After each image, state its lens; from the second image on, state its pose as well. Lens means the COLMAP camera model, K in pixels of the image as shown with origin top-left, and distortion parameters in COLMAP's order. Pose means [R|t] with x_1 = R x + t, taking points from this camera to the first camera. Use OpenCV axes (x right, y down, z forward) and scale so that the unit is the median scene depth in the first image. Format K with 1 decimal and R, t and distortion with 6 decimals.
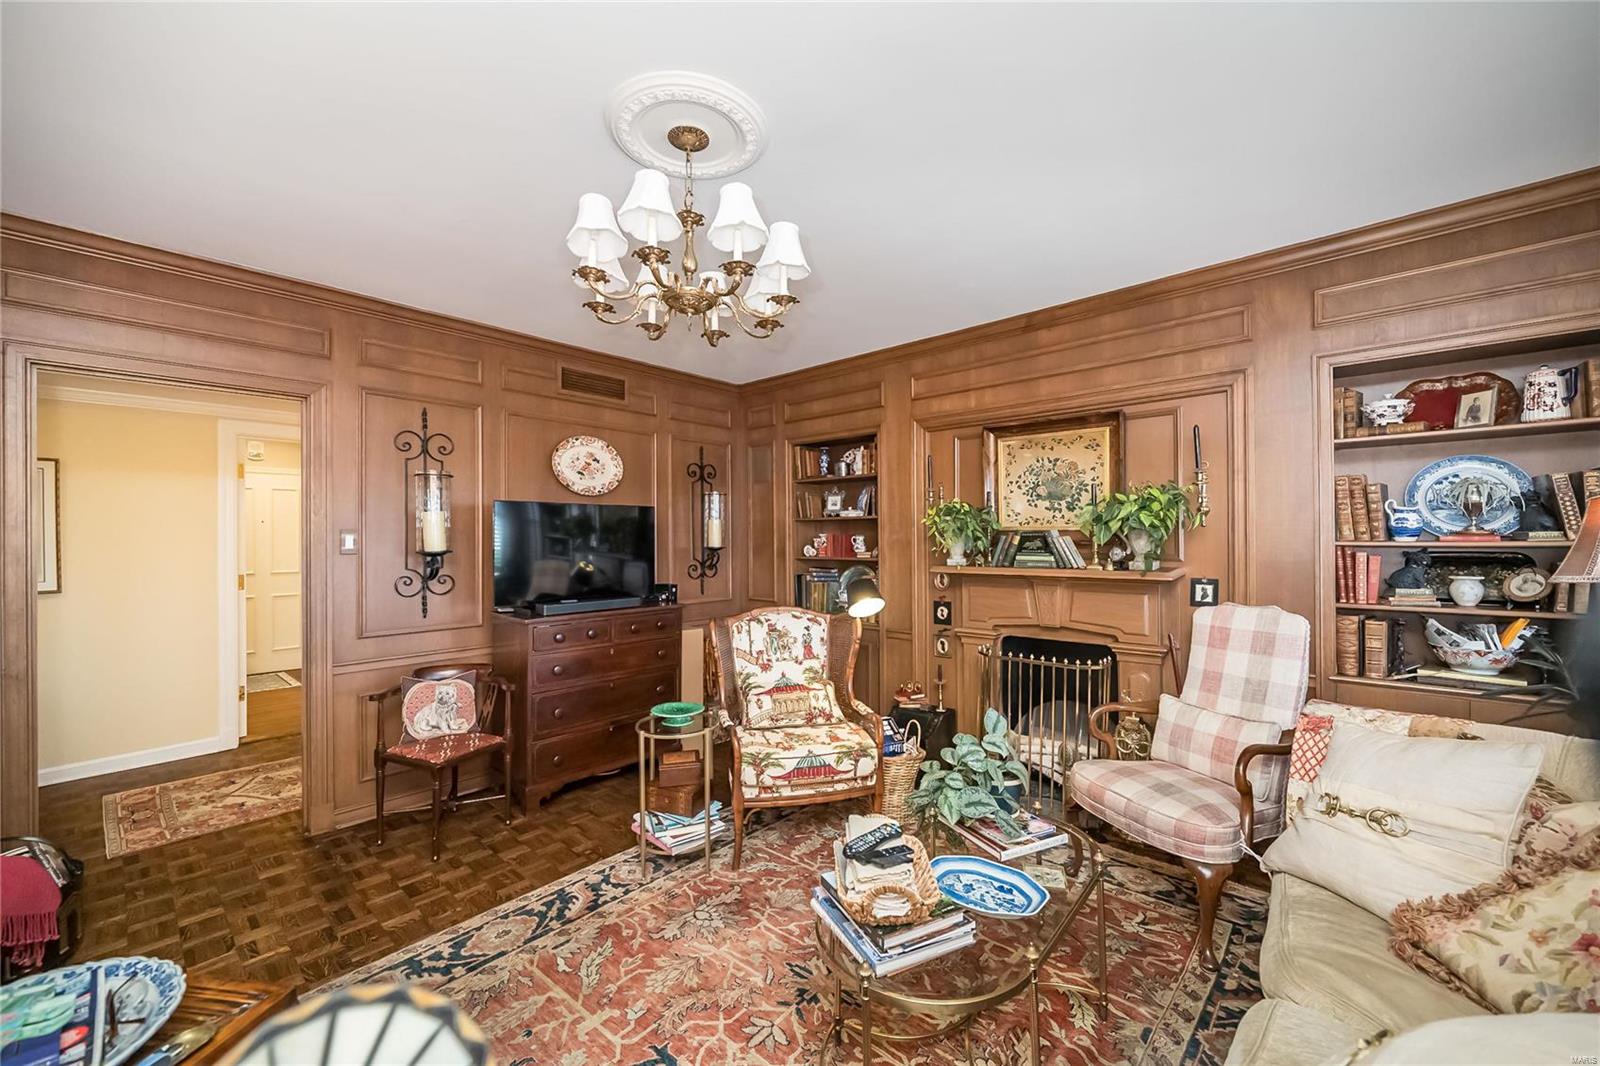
lens RADIAL K [[625.2, 0, 801.5], [0, 625.2, 541.0], [0, 0, 1]] dist [0.000351, 0.000054]
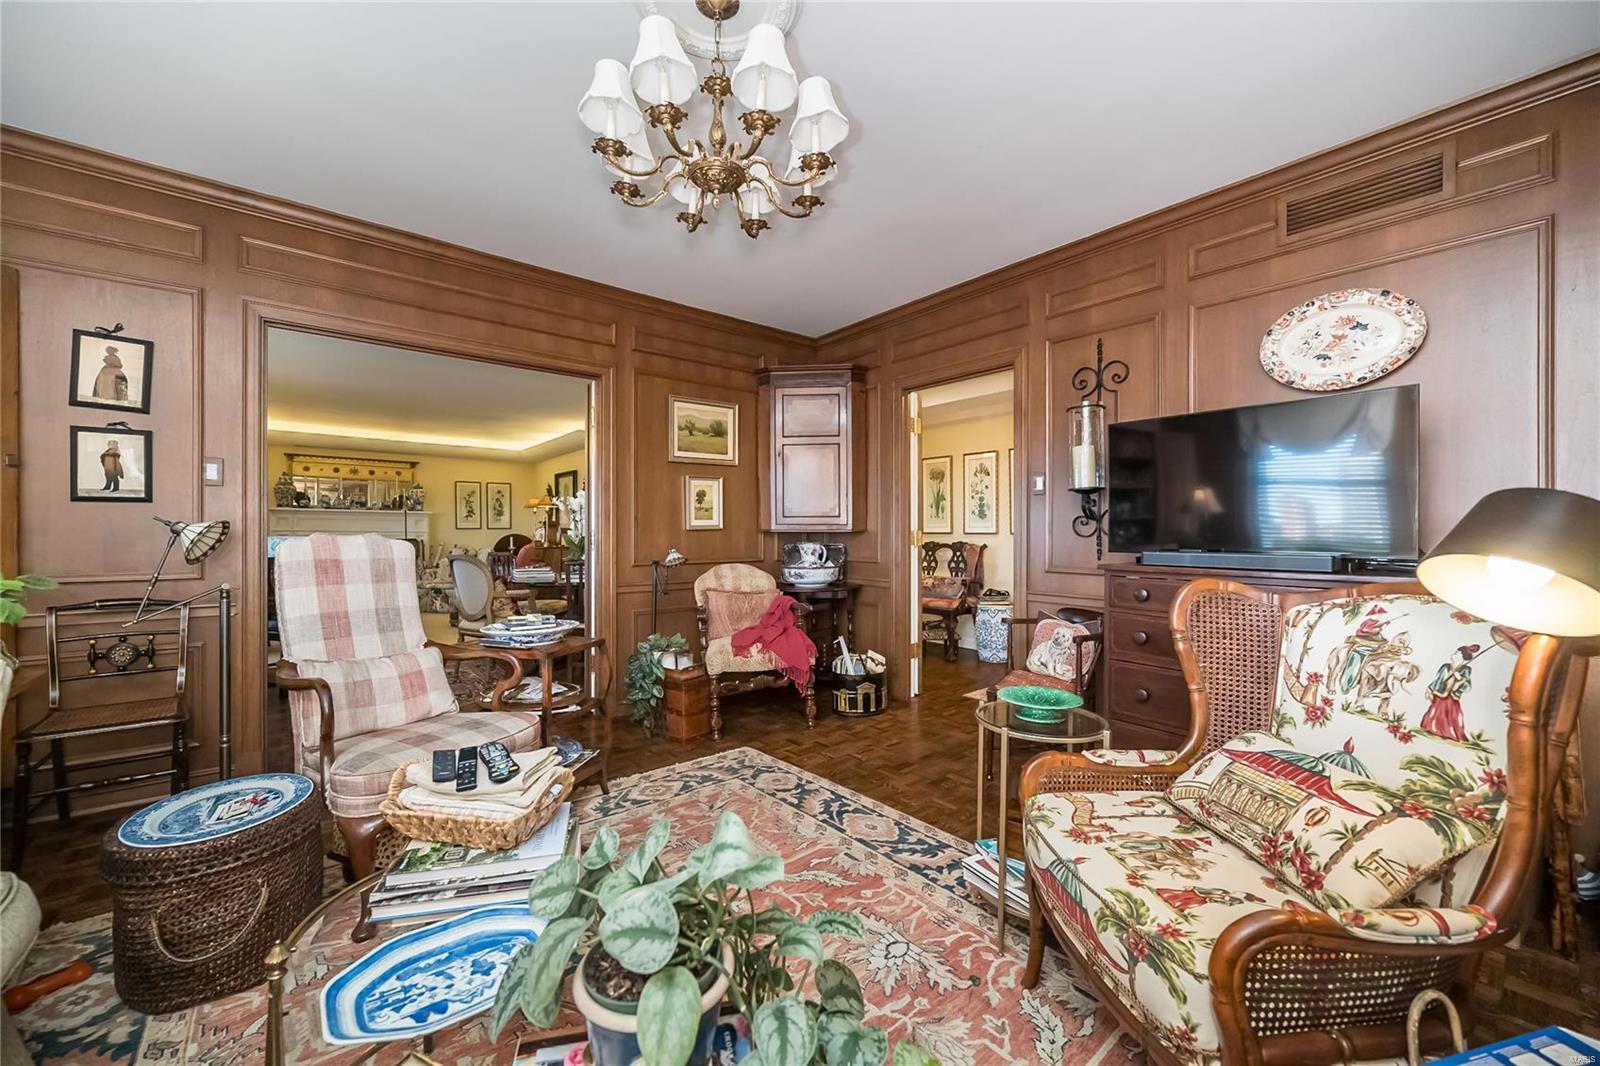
lens RADIAL K [[616.7, 0, 799.8], [0, 616.7, 528.0], [0, 0, 1]] dist [0.001204, 0.000153]
pose [[-0.155025, 0.002300, -0.987908, 0.409729], [-0.001758, 0.999995, 0.002604, 0.075014], [0.987909, 0.002141, -0.155020, 0.717916]]
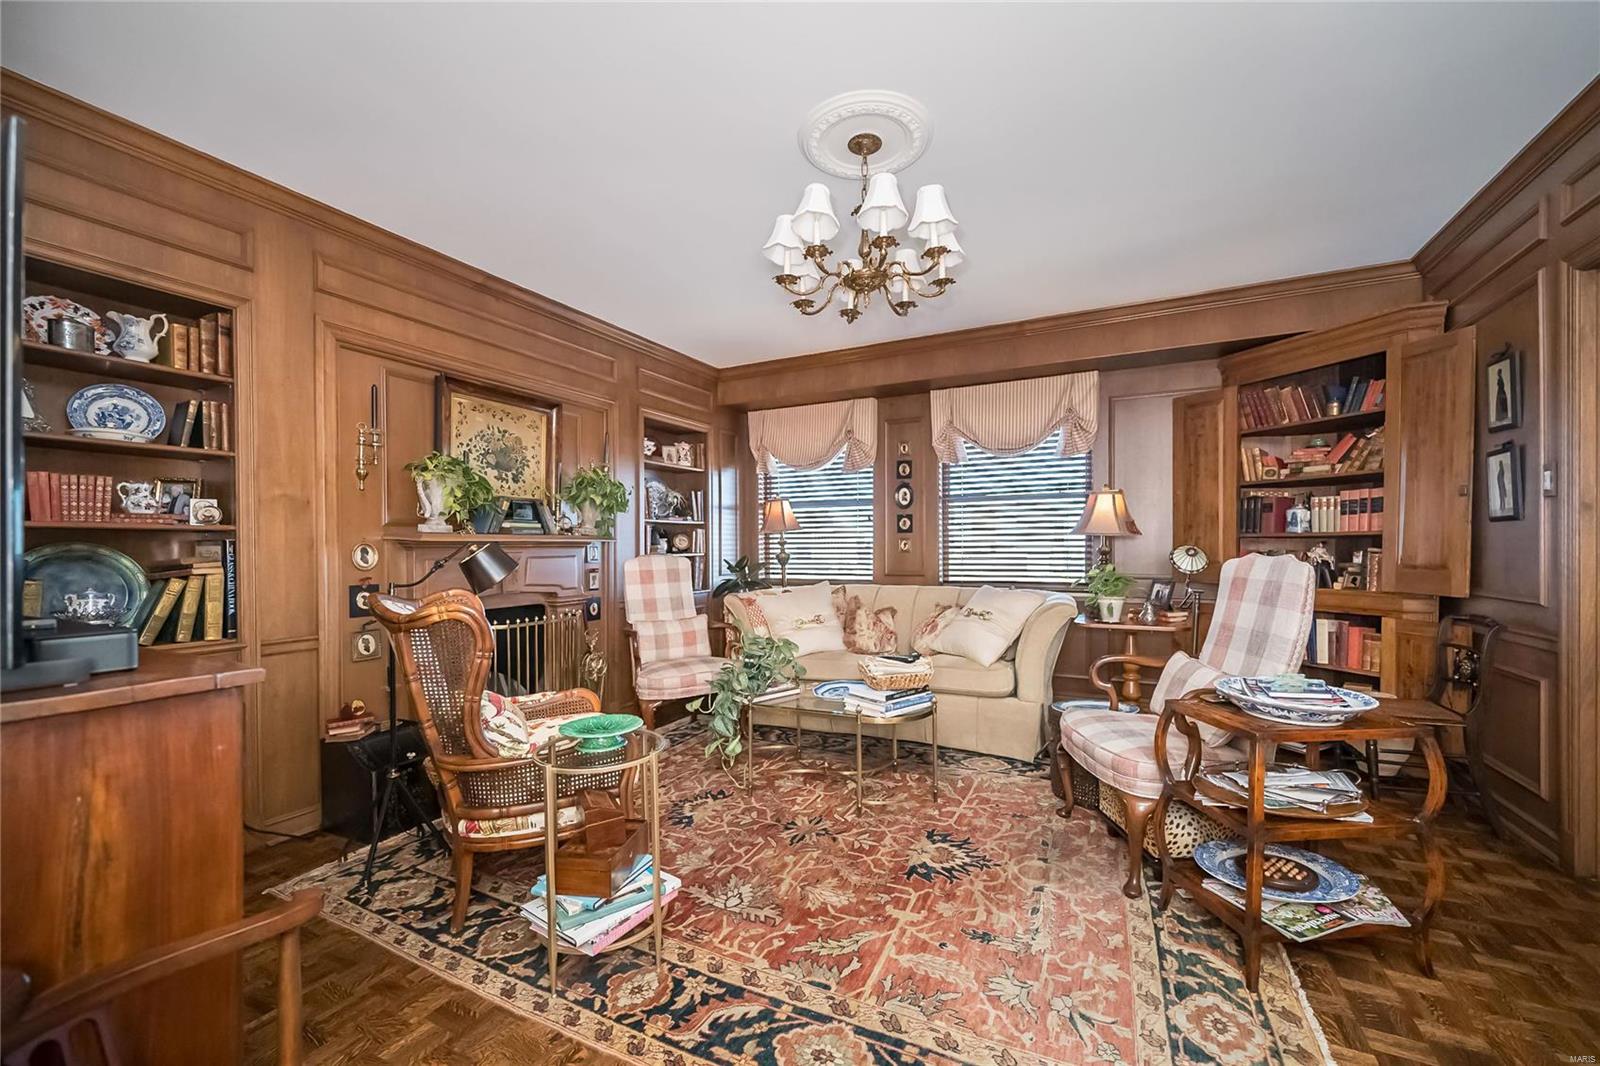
lens RADIAL K [[638.7, 0, 809.8], [0, 638.7, 559.0], [0, 0, 1]] dist [-0.000222, -0.000043]
pose [[-0.268384, -0.012678, 0.963228, -0.760239], [0.011583, 0.999799, 0.016386, 0.070924], [-0.963242, 0.015555, -0.268183, 0.814012]]
